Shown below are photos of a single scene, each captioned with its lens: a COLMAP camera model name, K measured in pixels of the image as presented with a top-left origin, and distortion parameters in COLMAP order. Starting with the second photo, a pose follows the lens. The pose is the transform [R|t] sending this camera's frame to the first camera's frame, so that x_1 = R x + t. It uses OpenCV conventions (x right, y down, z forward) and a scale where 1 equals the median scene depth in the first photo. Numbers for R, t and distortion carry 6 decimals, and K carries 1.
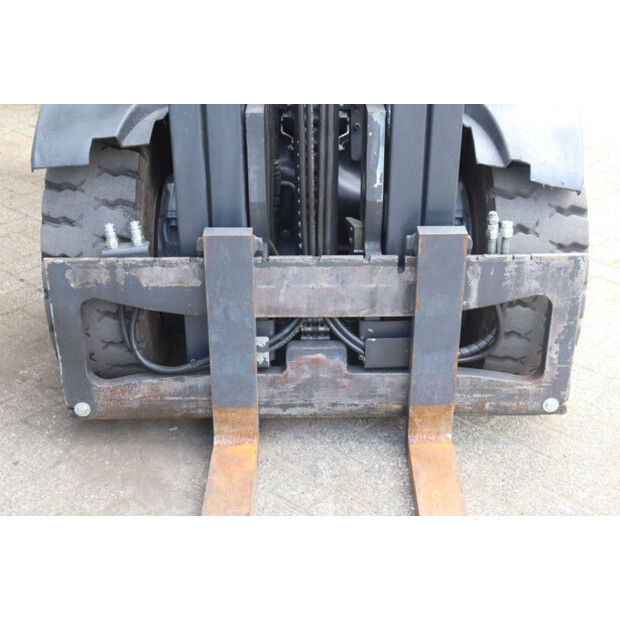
lens RADIAL K [[935.0, 0, 314.9], [0, 935.0, 291.7], [0, 0, 1]] dist [0.074436, 0.000000]
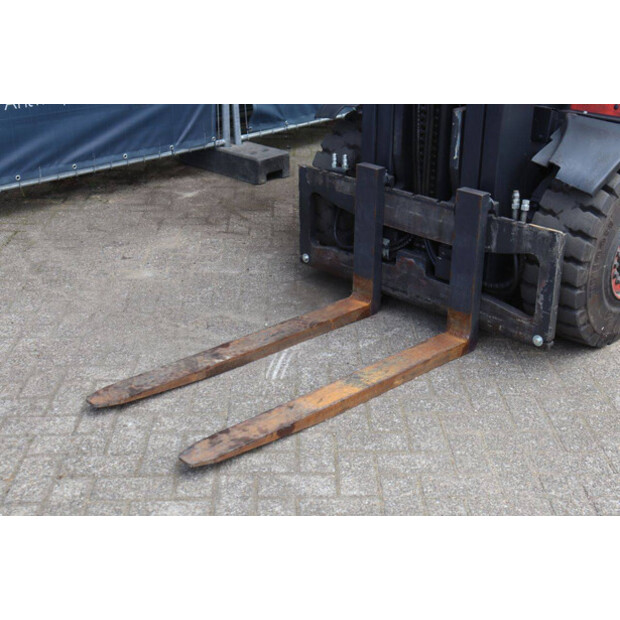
lens RADIAL K [[907.8, 0, 313.3], [0, 907.8, 306.7], [0, 0, 1]] dist [0.047103, 0.000000]
pose [[0.697799, 0.291383, -0.654349, 0.932266], [-0.322345, 0.943534, 0.076409, 0.080194], [0.639664, 0.157608, 0.752323, -0.259465]]
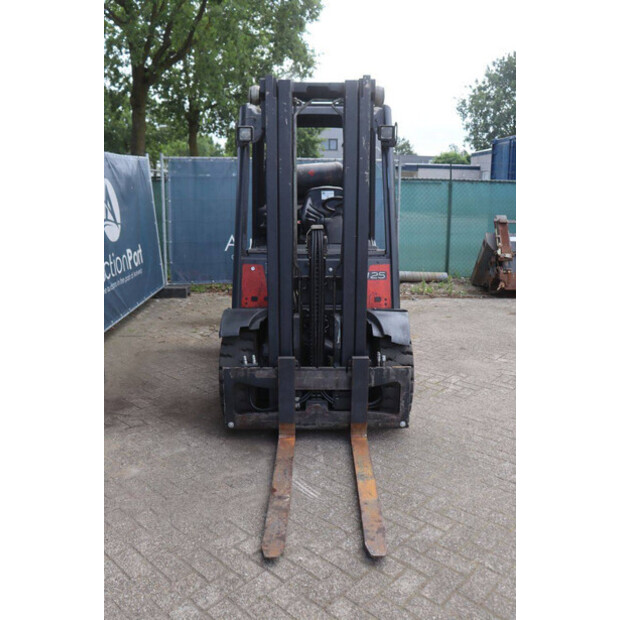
lens RADIAL K [[546.3, 0, 301.9], [0, 546.3, 305.3], [0, 0, 1]] dist [-0.100804, 0.061937]
pose [[0.999848, 0.002231, -0.017313, -0.015609], [-0.006452, 0.968805, -0.247740, 0.185193], [0.016220, 0.247814, 0.968672, -0.634782]]
